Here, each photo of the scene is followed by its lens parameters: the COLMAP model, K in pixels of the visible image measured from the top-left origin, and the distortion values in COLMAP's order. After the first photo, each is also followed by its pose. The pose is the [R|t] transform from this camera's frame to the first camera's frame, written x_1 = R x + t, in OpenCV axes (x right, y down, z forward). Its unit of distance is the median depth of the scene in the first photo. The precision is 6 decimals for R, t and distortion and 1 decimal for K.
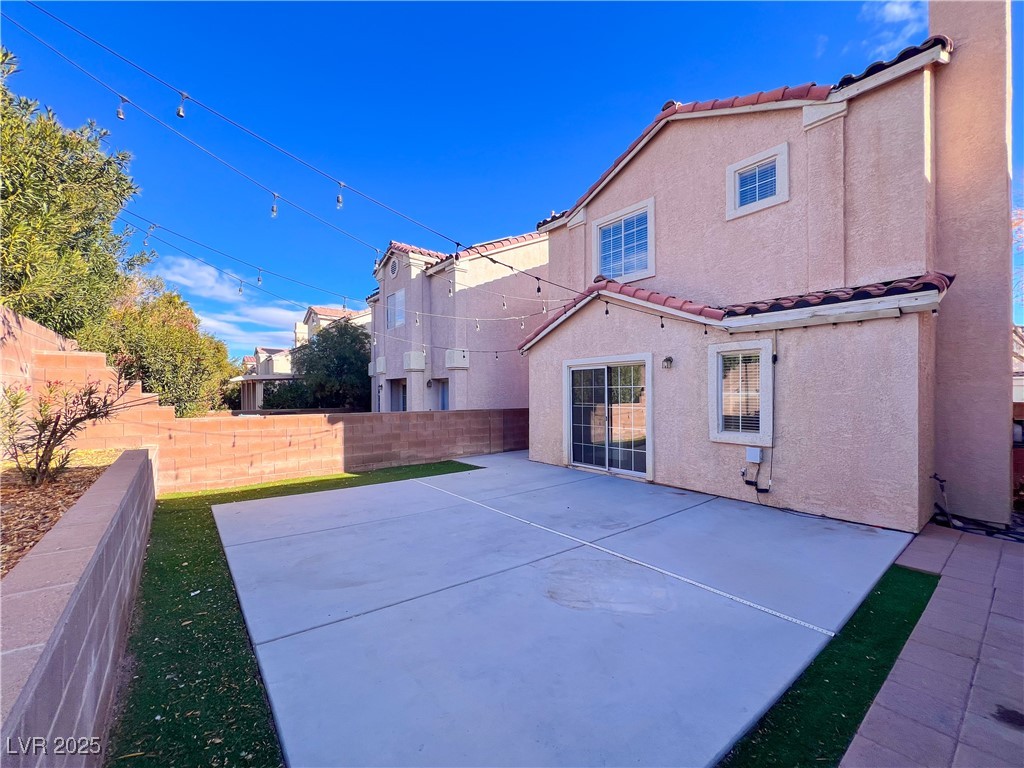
lens RADIAL K [[416.0, 0, 502.4], [0, 416.0, 392.1], [0, 0, 1]] dist [-0.000988, -0.000154]
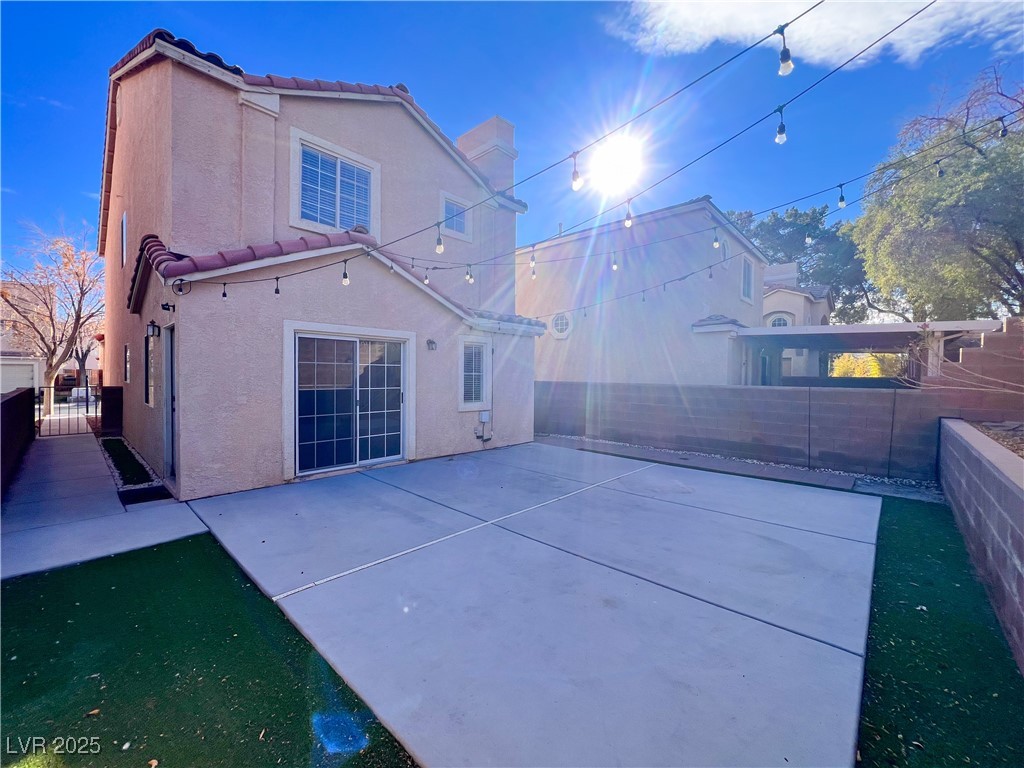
lens RADIAL K [[417.7, 0, 513.8], [0, 417.7, 376.4], [0, 0, 1]] dist [-0.002284, -0.000280]
pose [[-0.164746, -0.003140, 0.986331, -0.724861], [-0.014510, 0.999894, 0.000759, 0.008281], [-0.986229, -0.014187, -0.164774, 0.990811]]
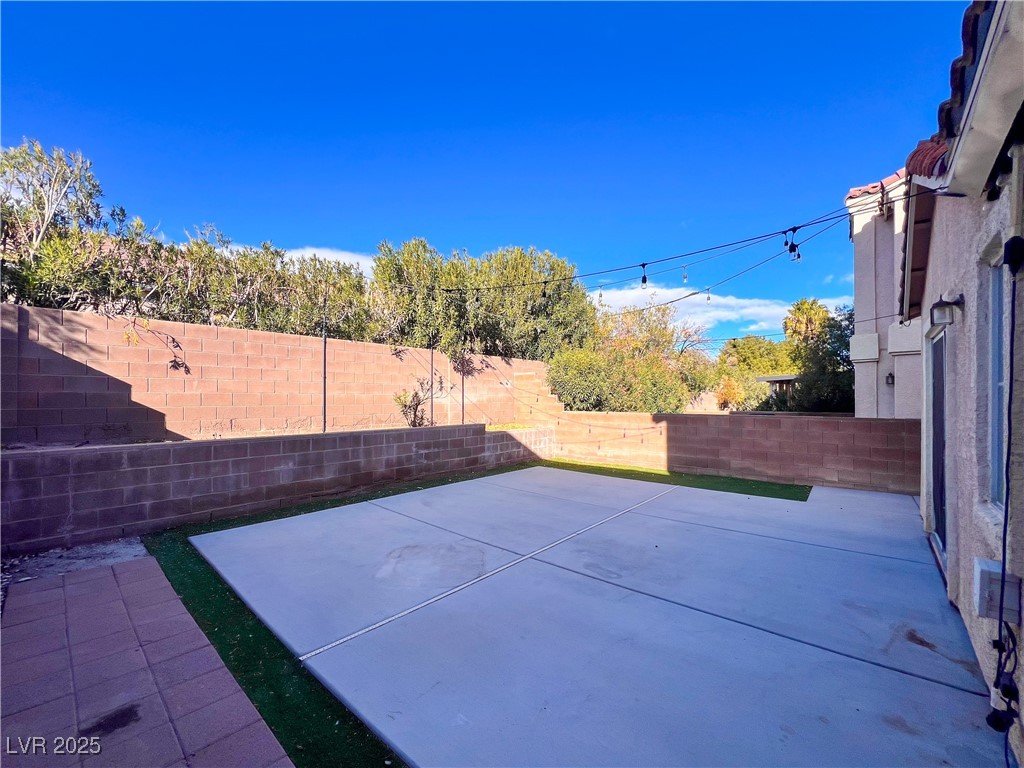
lens RADIAL K [[416.0, 0, 502.4], [0, 416.0, 392.1], [0, 0, 1]] dist [-0.000988, -0.000154]
pose [[0.178683, -0.012288, -0.983830, 0.723449], [0.005594, 0.999919, -0.011473, 0.010836], [0.983891, -0.003454, 0.178738, 0.522569]]
